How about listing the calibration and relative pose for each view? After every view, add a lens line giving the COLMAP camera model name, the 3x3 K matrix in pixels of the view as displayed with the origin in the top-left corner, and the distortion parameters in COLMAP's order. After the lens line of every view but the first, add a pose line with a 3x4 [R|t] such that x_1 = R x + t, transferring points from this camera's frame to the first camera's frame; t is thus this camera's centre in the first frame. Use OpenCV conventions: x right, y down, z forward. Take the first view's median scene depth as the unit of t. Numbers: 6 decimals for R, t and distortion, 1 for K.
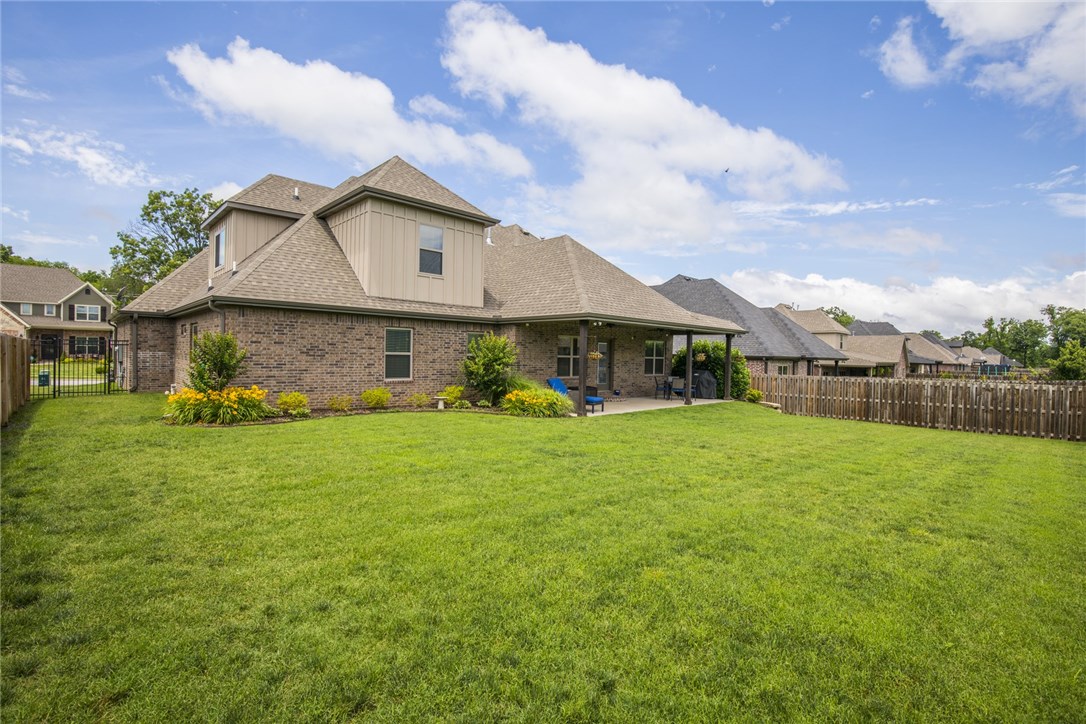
lens RADIAL K [[500.6, 0, 548.0], [0, 500.6, 361.5], [0, 0, 1]] dist [-0.030012, 0.004492]
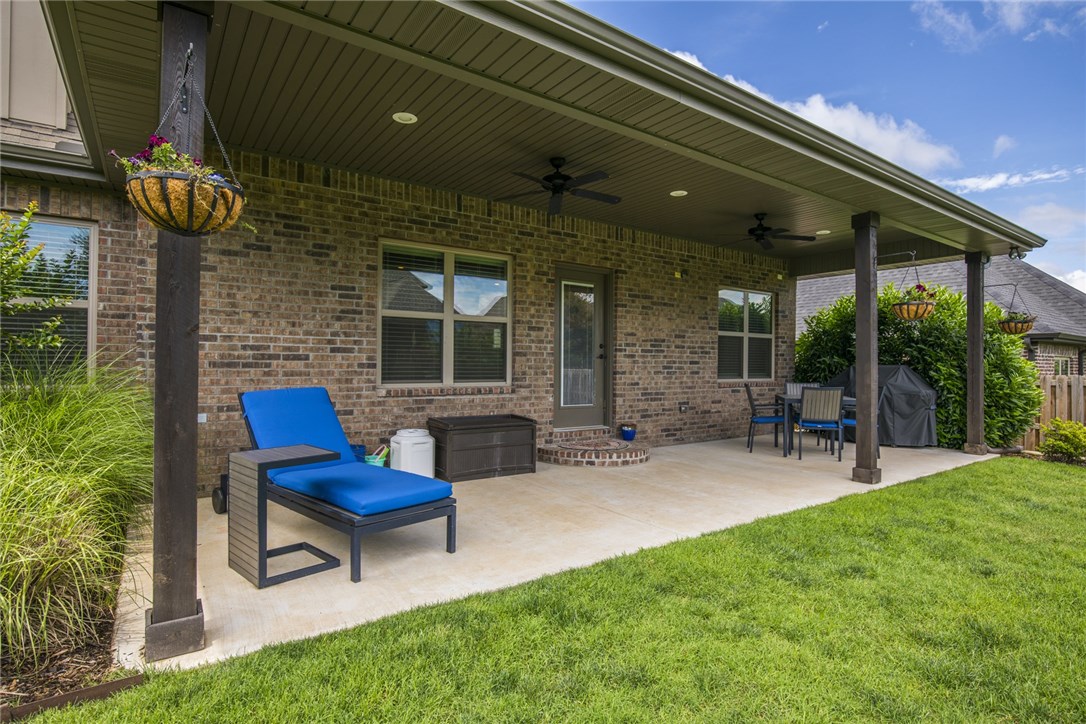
lens RADIAL K [[560.7, 0, 541.1], [0, 560.7, 365.8], [0, 0, 1]] dist [-0.016967, -0.001532]
pose [[0.986664, -0.015424, -0.162038, 0.137890], [0.012108, 0.999697, -0.021430, 0.024362], [0.162320, 0.019182, 0.986552, 0.599795]]
